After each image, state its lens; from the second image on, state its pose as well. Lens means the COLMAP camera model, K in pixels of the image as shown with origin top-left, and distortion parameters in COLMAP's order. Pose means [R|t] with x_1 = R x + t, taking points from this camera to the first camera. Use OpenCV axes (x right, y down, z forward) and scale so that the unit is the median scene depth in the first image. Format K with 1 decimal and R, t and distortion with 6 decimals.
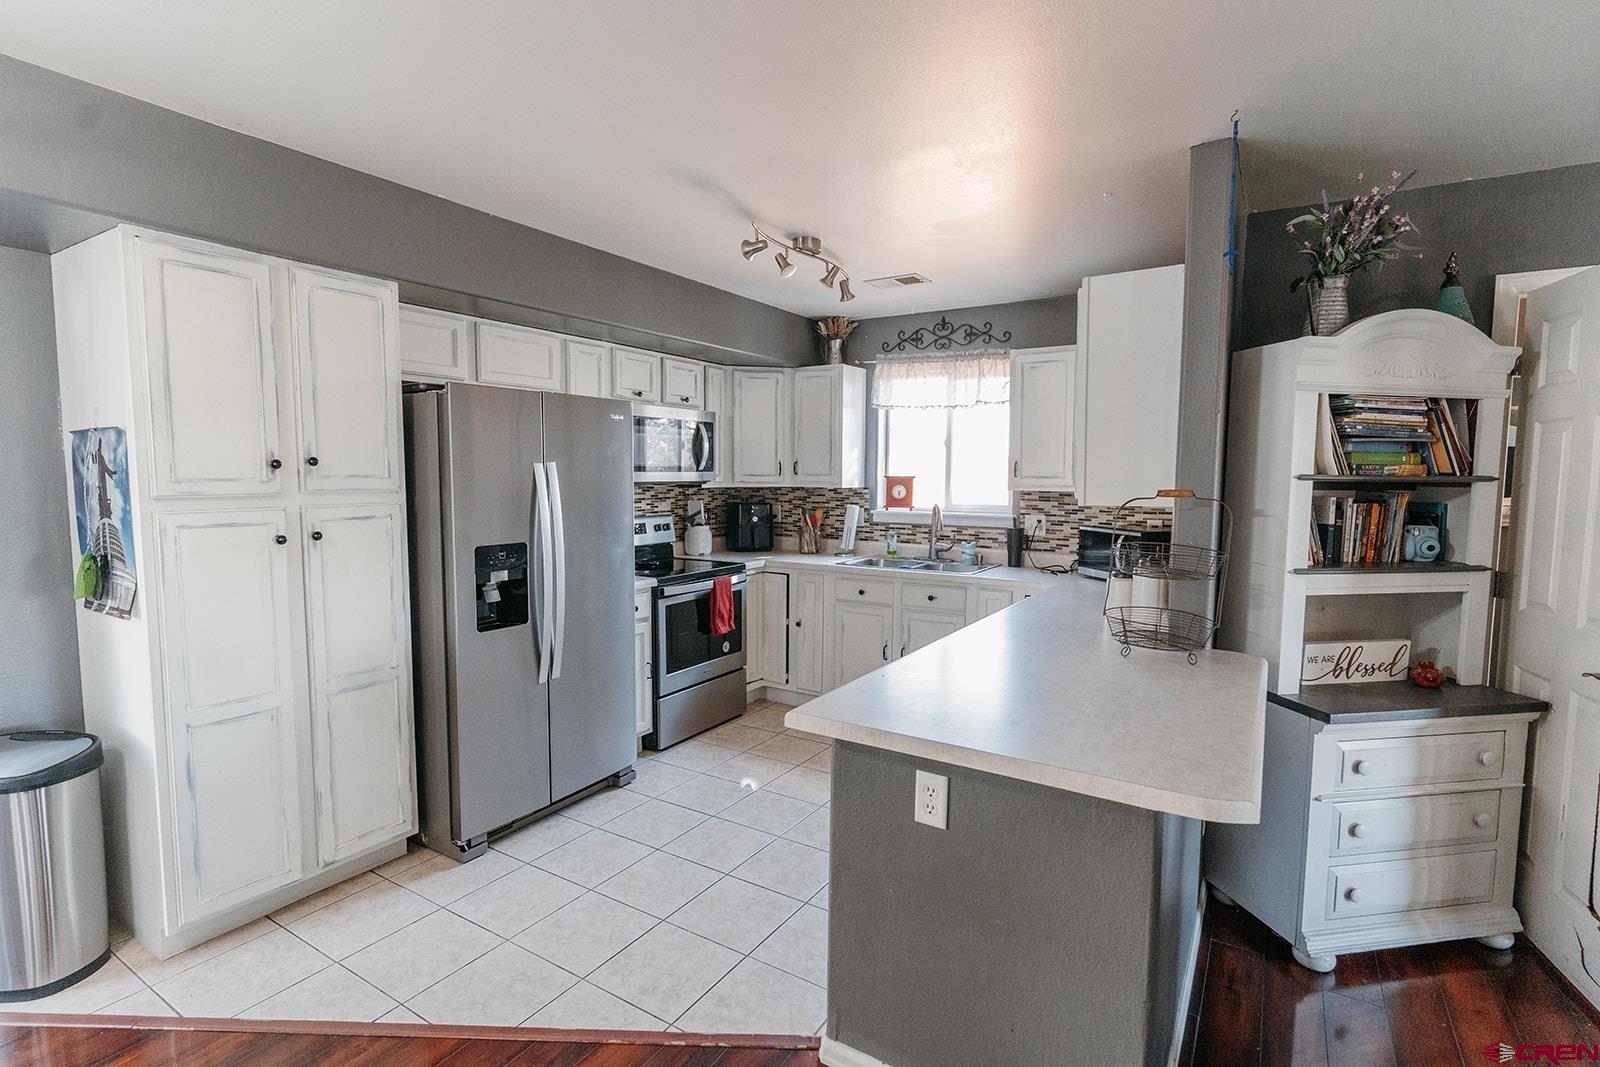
lens RADIAL K [[764.5, 0, 800.0], [0, 764.5, 533.5], [0, 0, 1]] dist [0.002310, 0.000320]
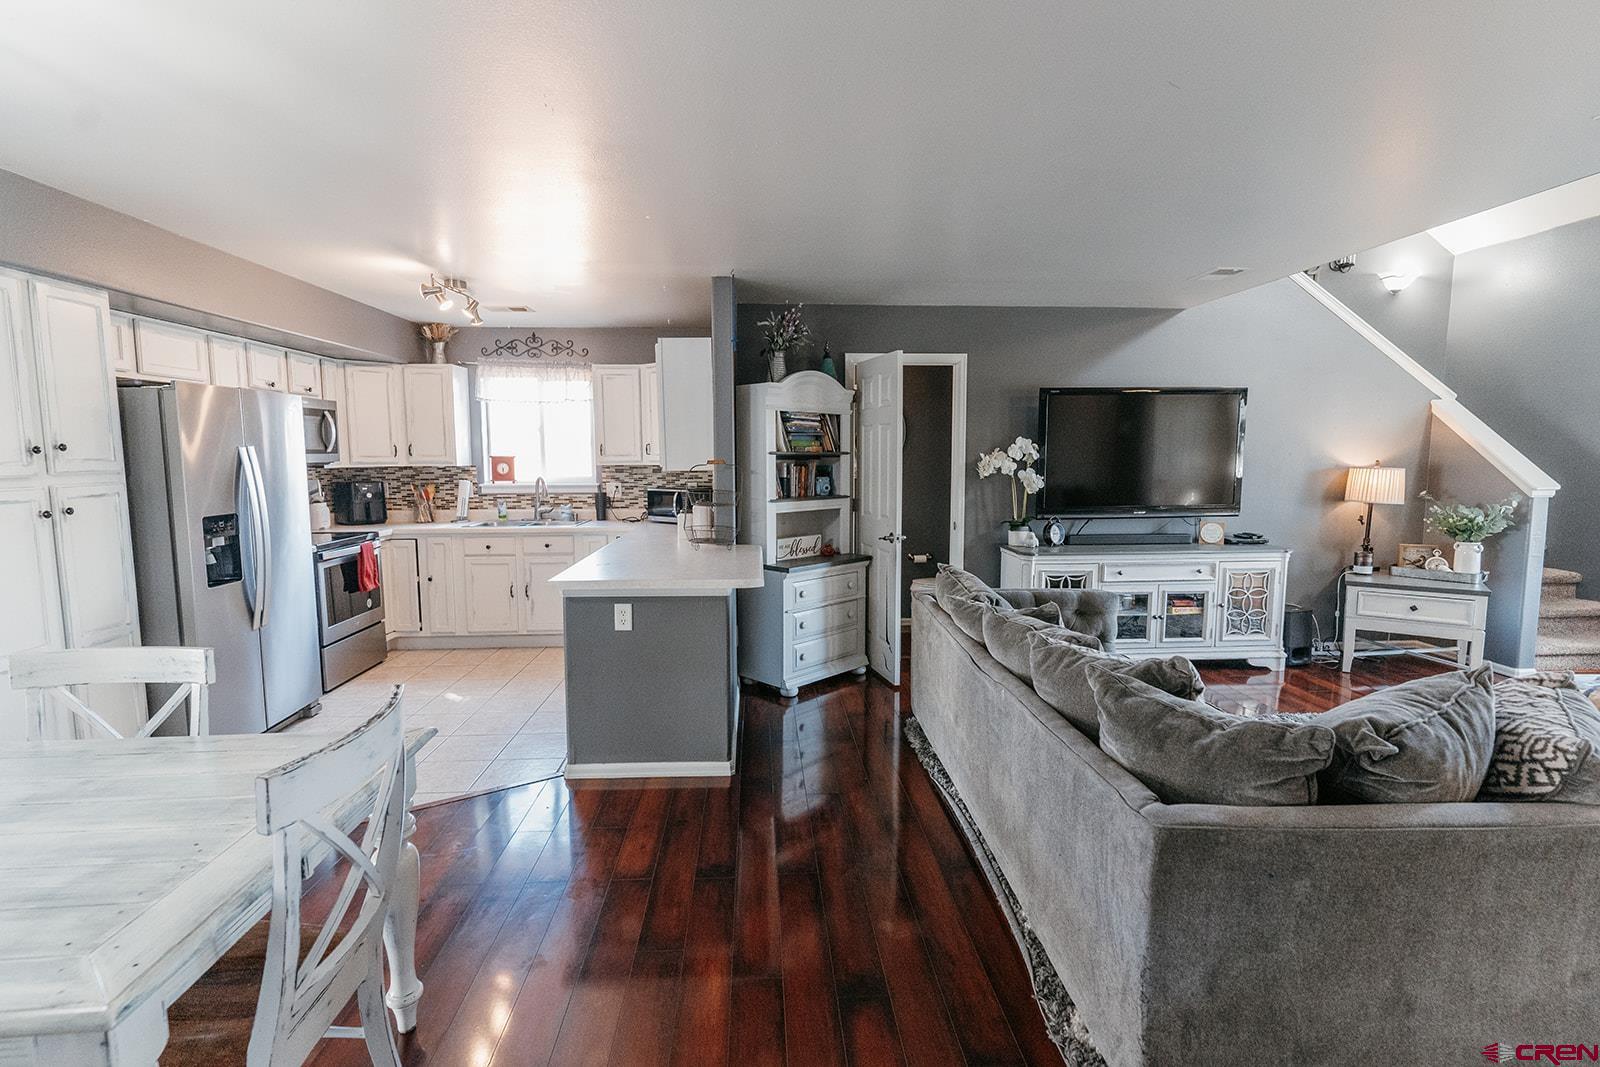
lens RADIAL K [[764.5, 0, 800.0], [0, 764.5, 533.5], [0, 0, 1]] dist [0.002310, 0.000320]
pose [[0.817086, -0.069345, 0.572330, -0.296037], [0.054492, 0.997585, 0.043075, 0.036412], [-0.573935, -0.004009, 0.818891, -0.457398]]
